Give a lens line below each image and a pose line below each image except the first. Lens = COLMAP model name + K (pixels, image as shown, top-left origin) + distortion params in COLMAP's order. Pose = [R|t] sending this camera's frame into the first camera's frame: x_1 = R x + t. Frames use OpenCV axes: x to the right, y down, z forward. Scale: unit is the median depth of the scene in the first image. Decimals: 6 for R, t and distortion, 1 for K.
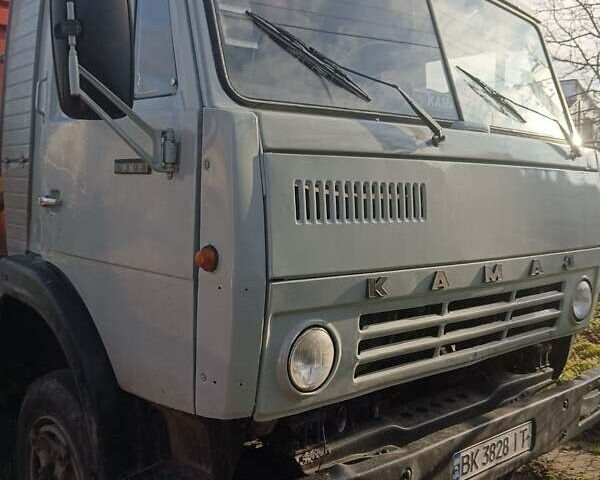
lens RADIAL K [[686.9, 0, 280.1], [0, 686.9, 239.2], [0, 0, 1]] dist [0.061654, -0.041112]
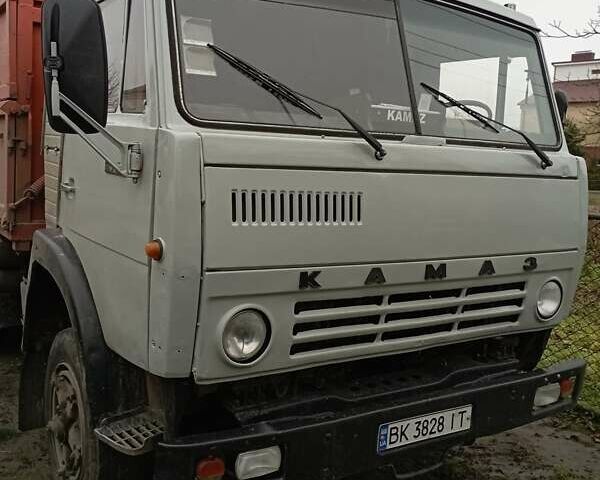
lens RADIAL K [[686.9, 0, 280.1], [0, 686.9, 239.2], [0, 0, 1]] dist [0.061654, -0.041112]
pose [[0.988419, 0.061365, -0.138789, 0.214546], [-0.054207, 0.997026, 0.054782, -0.053079], [0.141738, -0.046624, 0.988806, -0.149572]]
